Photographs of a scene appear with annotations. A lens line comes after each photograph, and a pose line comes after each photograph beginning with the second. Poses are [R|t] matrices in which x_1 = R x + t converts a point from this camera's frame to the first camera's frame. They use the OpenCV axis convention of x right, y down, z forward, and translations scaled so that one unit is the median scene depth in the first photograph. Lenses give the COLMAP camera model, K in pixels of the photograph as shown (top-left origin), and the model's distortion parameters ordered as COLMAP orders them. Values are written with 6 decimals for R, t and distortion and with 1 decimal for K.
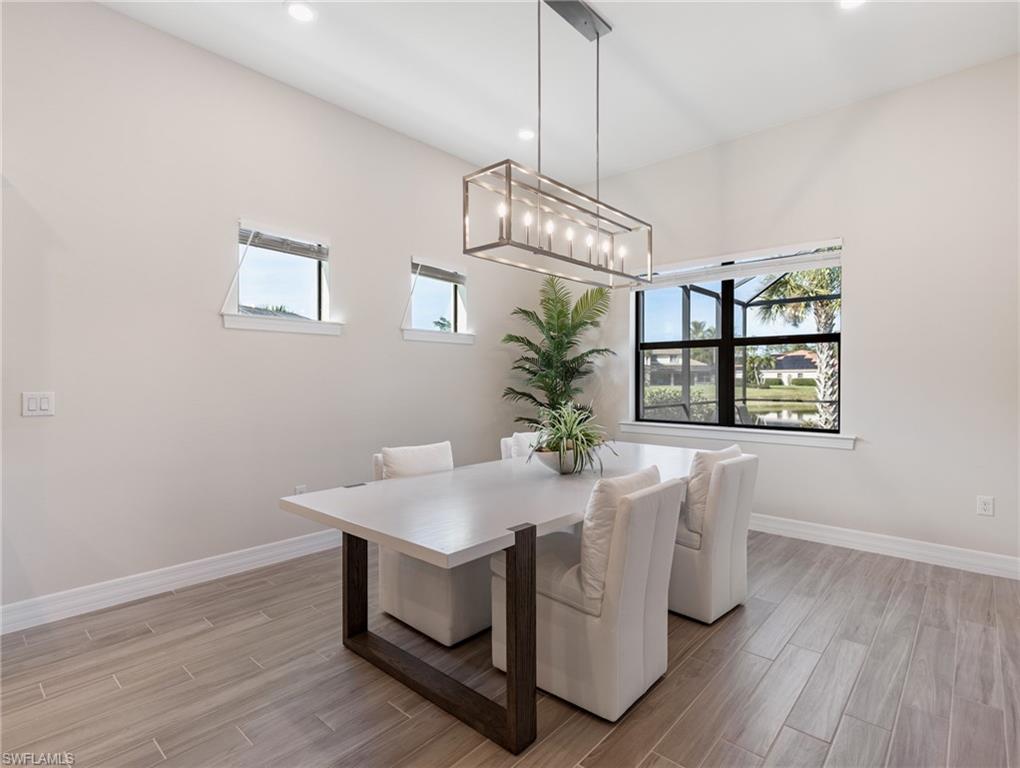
lens RADIAL K [[516.9, 0, 511.1], [0, 516.9, 374.9], [0, 0, 1]] dist [0.002420, 0.000116]
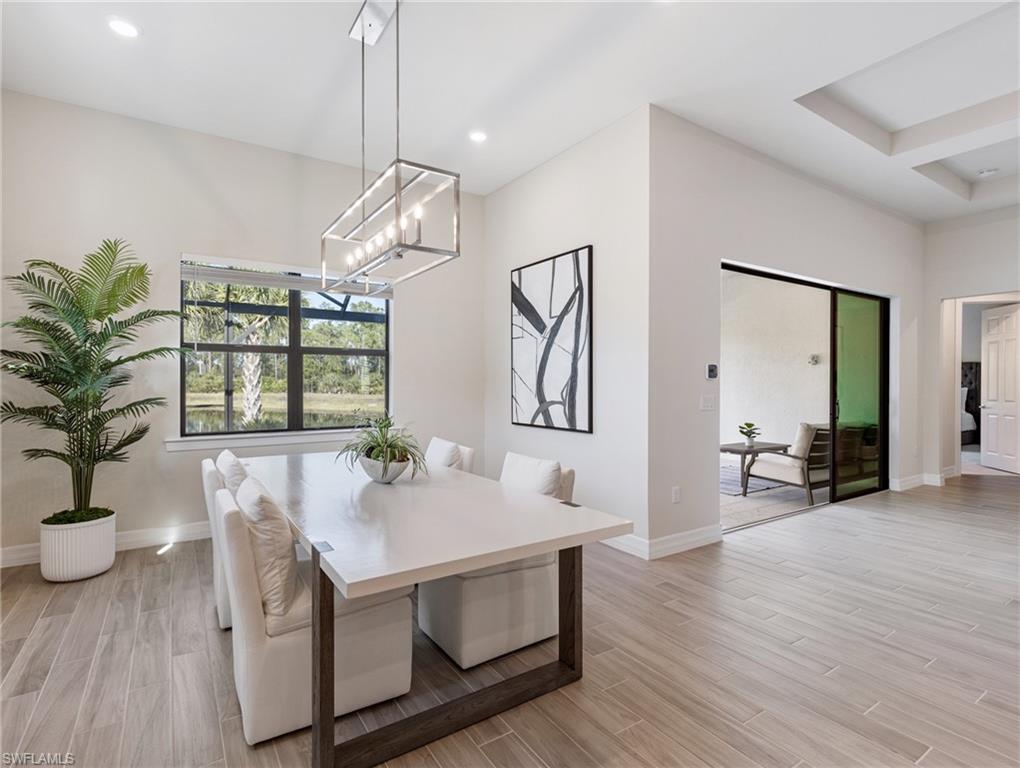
lens RADIAL K [[516.1, 0, 515.7], [0, 516.1, 385.8], [0, 0, 1]] dist [0.011578, 0.000314]
pose [[0.246053, -0.008893, 0.969216, -0.446680], [-0.008369, 0.999901, 0.011299, -0.006808], [-0.969220, -0.010891, 0.245954, 0.290264]]
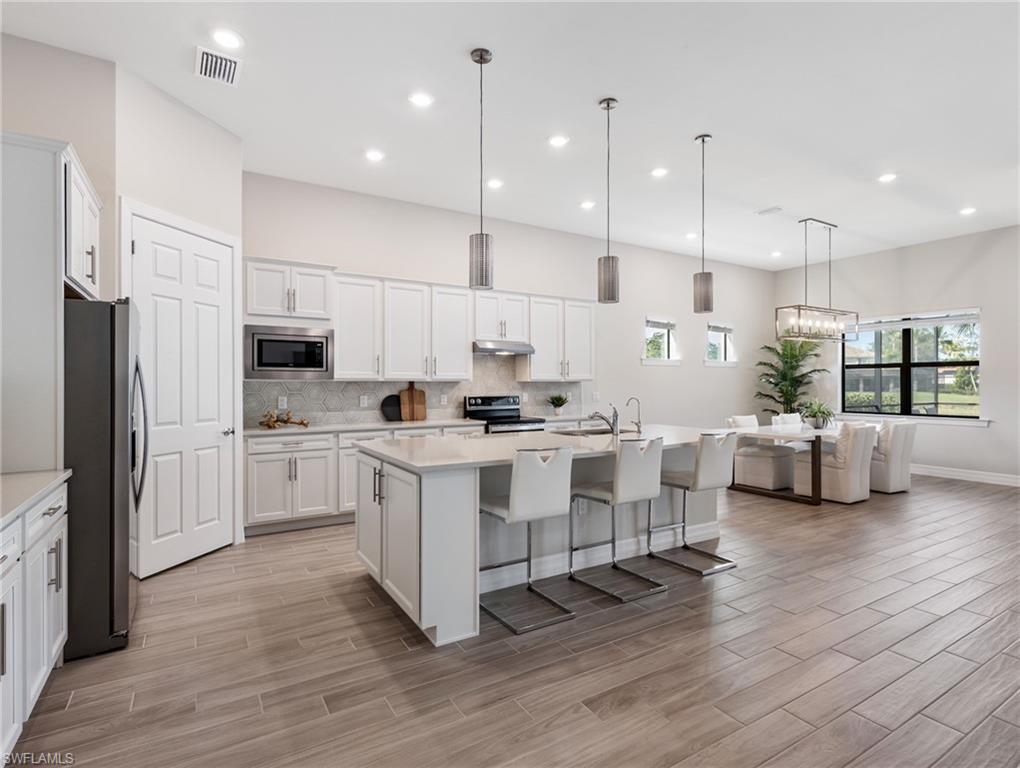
lens RADIAL K [[516.1, 0, 515.7], [0, 516.1, 385.8], [0, 0, 1]] dist [0.011578, 0.000314]
pose [[0.960055, -0.000289, -0.279812, -0.305781], [0.002932, 0.999955, 0.009029, -0.014109], [0.279797, -0.009489, 0.960012, -0.907848]]
